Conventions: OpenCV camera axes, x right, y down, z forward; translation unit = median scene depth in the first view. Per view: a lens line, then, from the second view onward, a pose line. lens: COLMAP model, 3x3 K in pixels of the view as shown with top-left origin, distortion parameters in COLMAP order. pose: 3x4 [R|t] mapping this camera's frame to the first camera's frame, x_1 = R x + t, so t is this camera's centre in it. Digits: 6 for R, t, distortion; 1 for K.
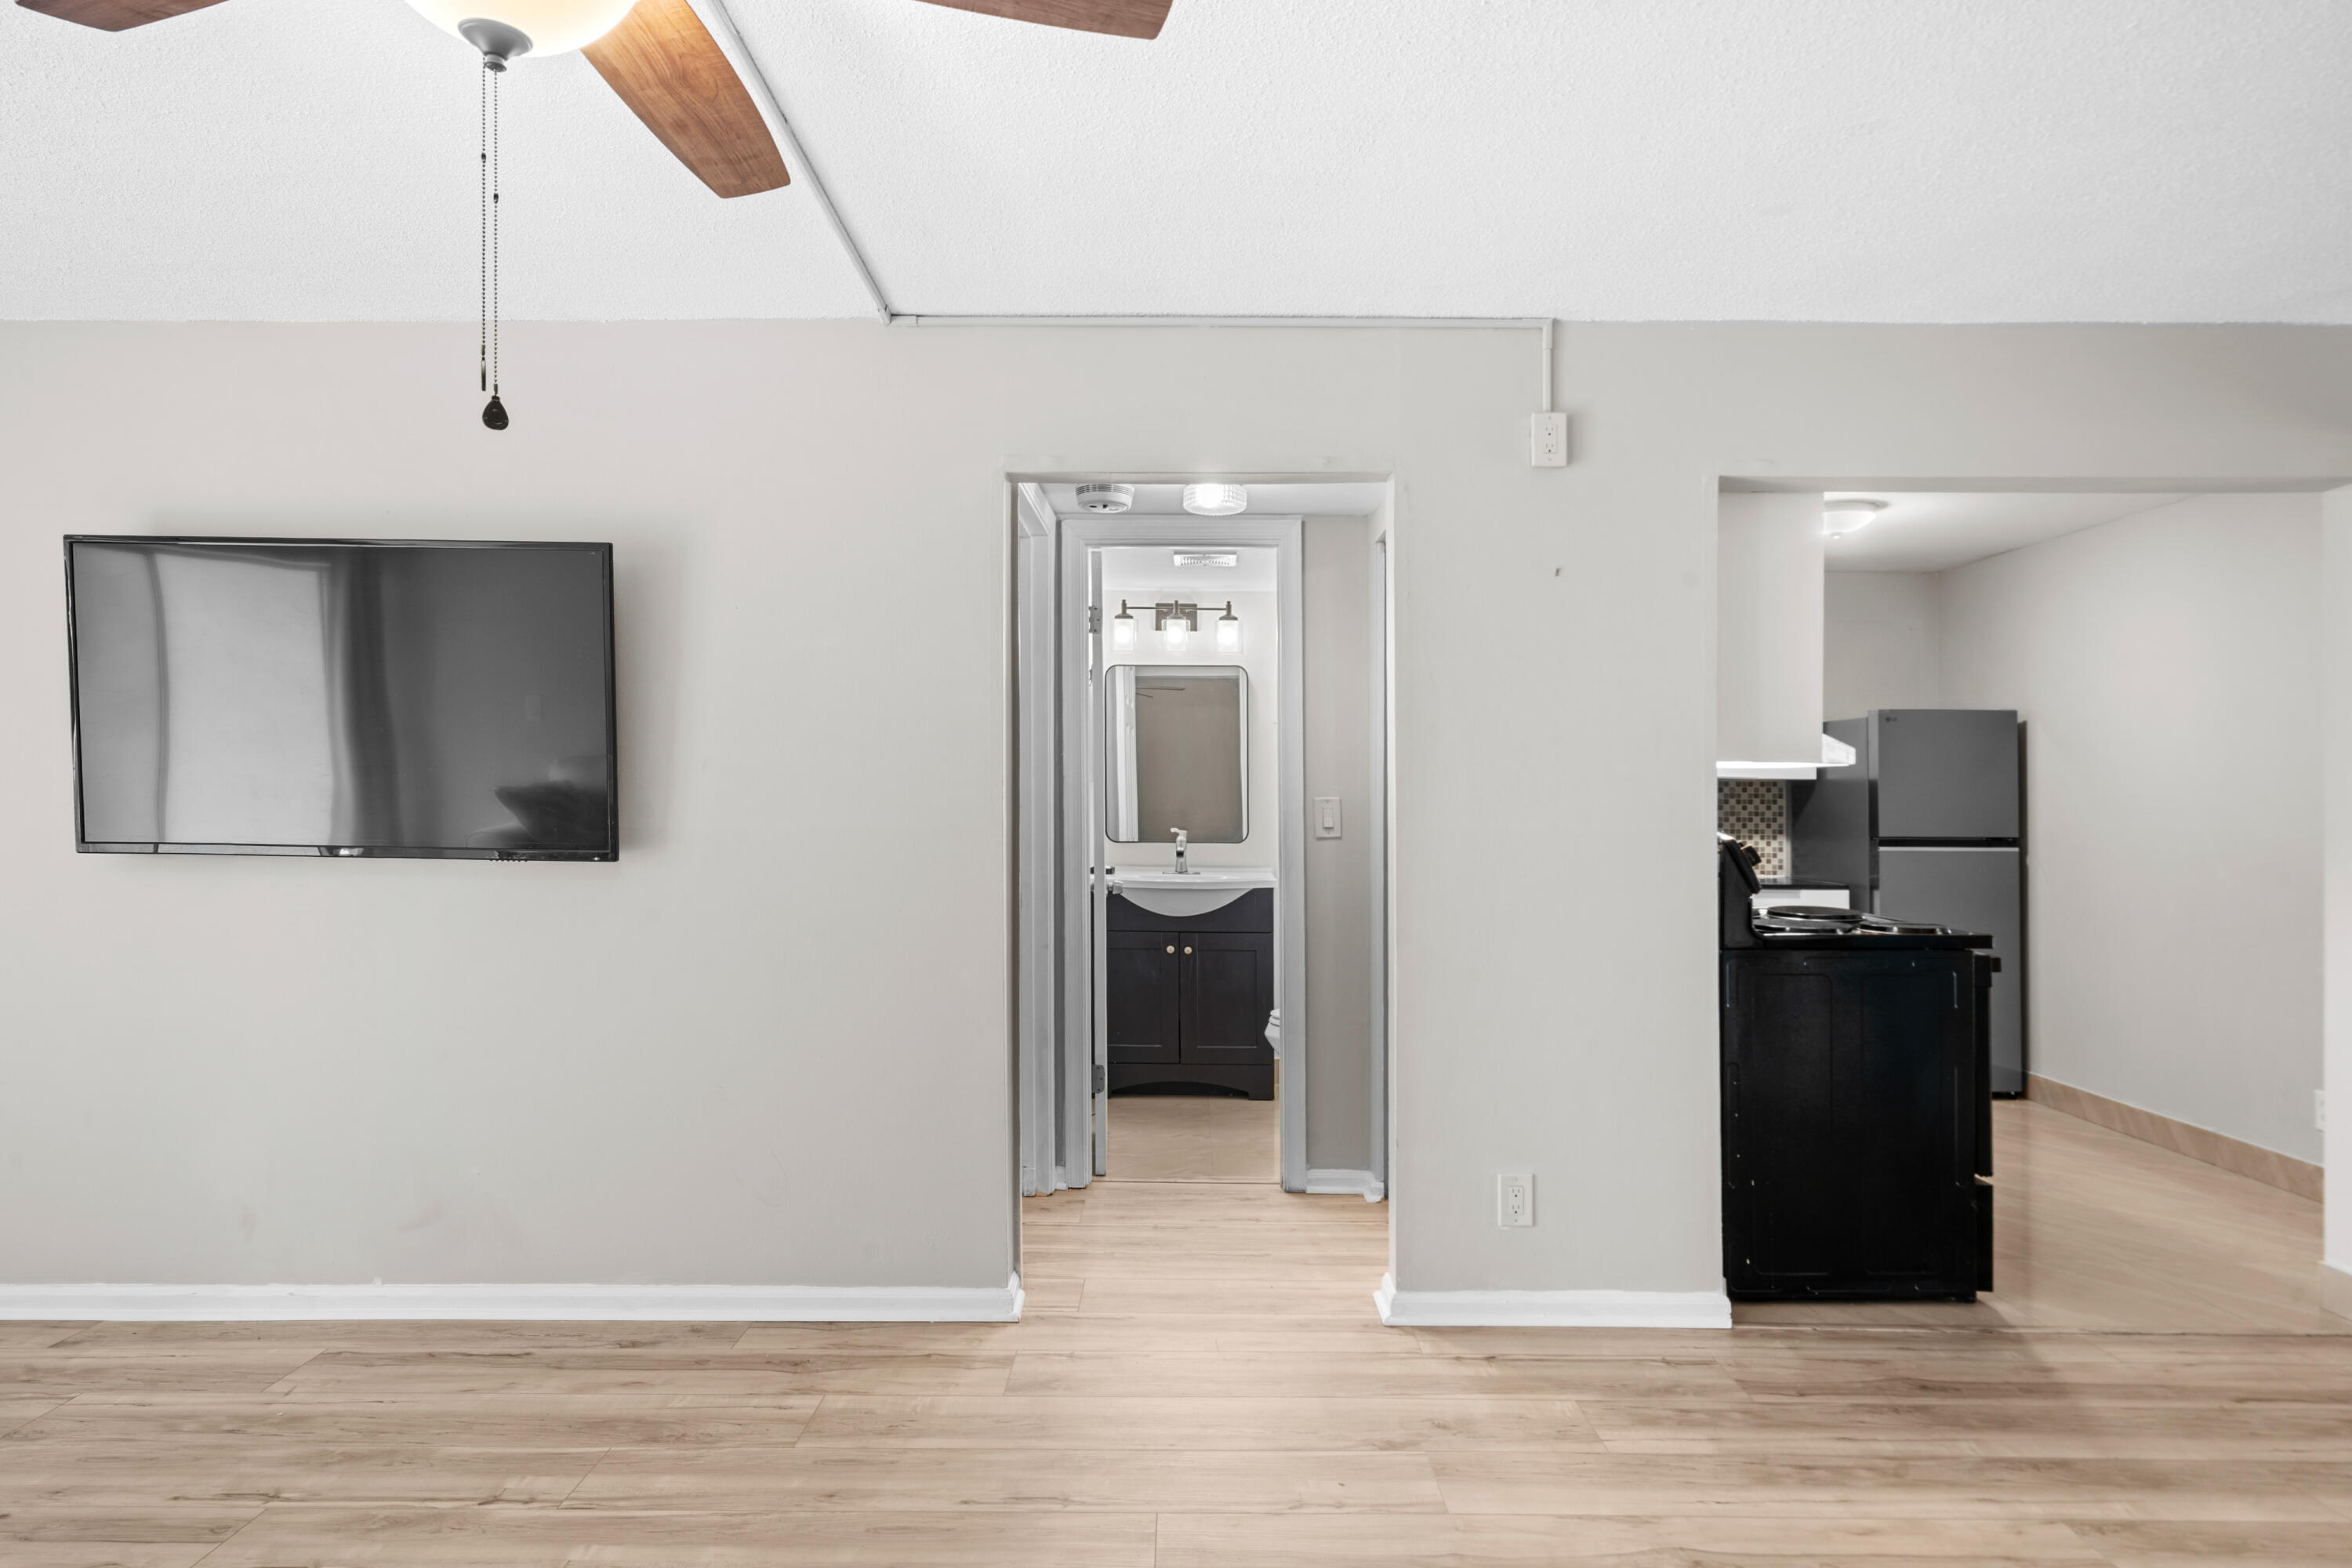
lens RADIAL K [[1370.8, 0, 1163.5], [0, 1370.8, 780.7], [0, 0, 1]] dist [-0.005270, 0.002157]
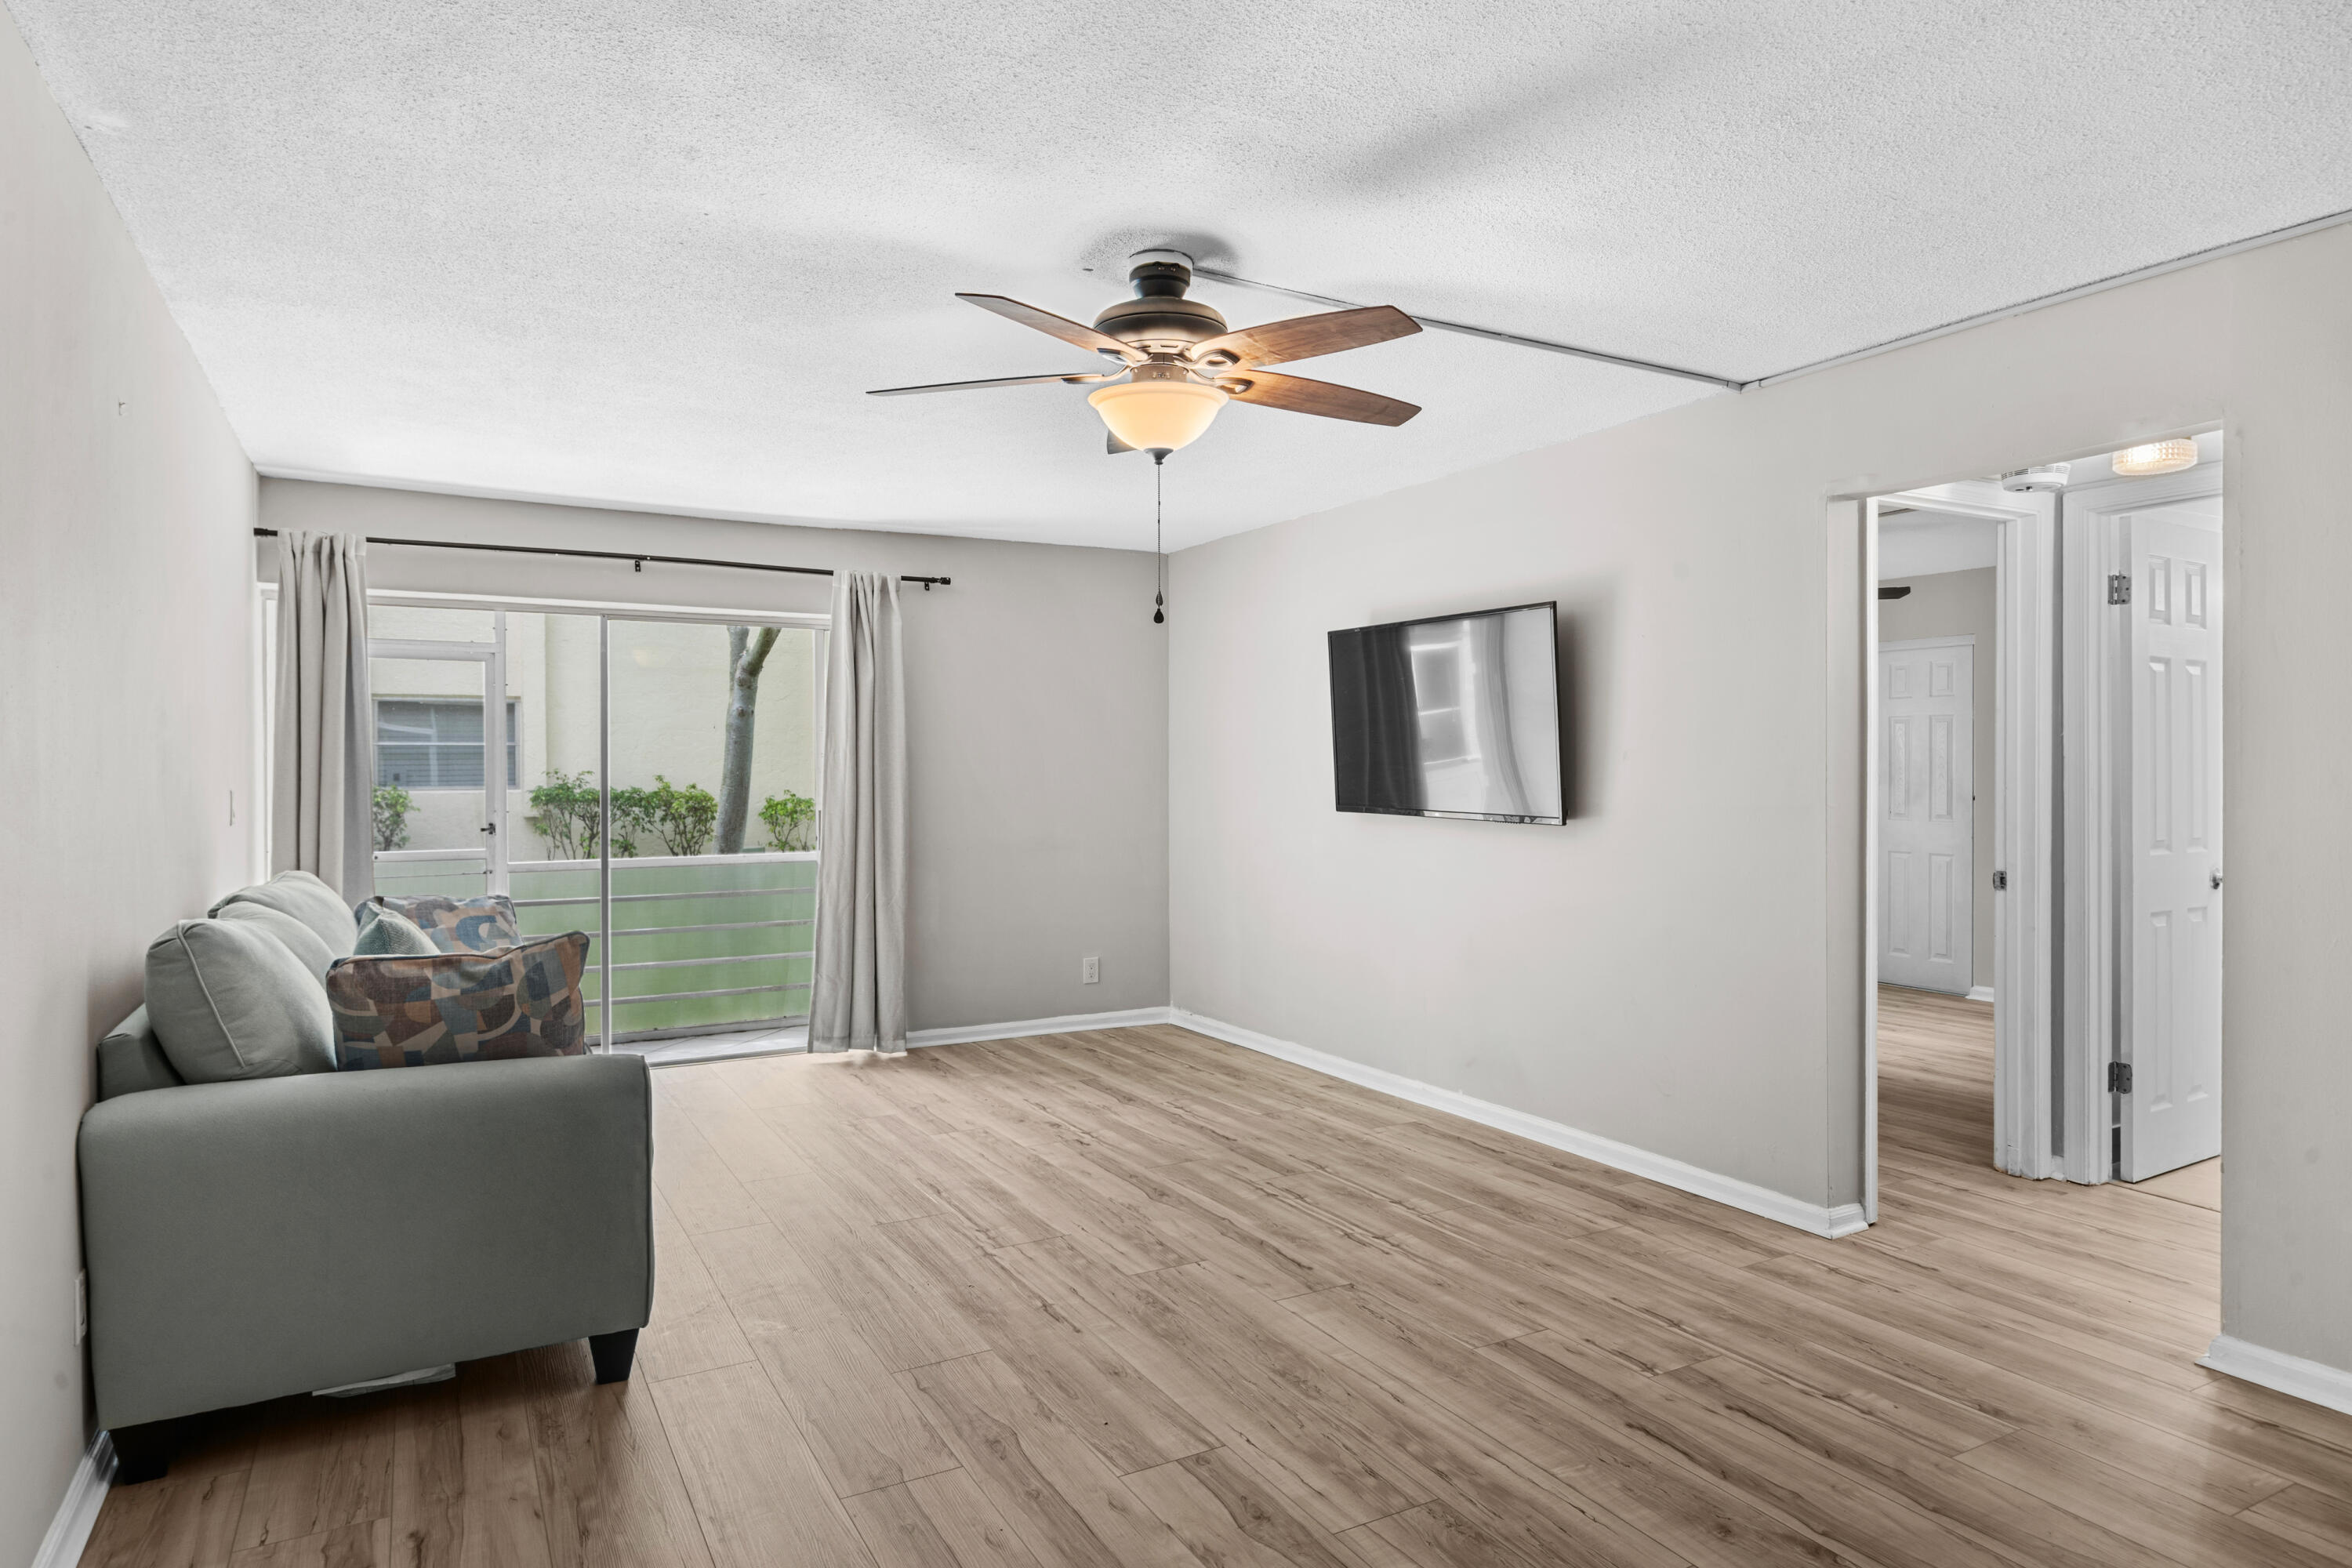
lens RADIAL K [[1370.8, 0, 1174.7], [0, 1370.8, 781.1], [0, 0, 1]] dist [-0.005270, 0.002157]
pose [[0.476462, 0.001078, -0.879194, 0.673061], [0.016086, 0.999821, 0.009943, -0.010249], [0.879048, -0.018881, 0.476360, -0.025803]]
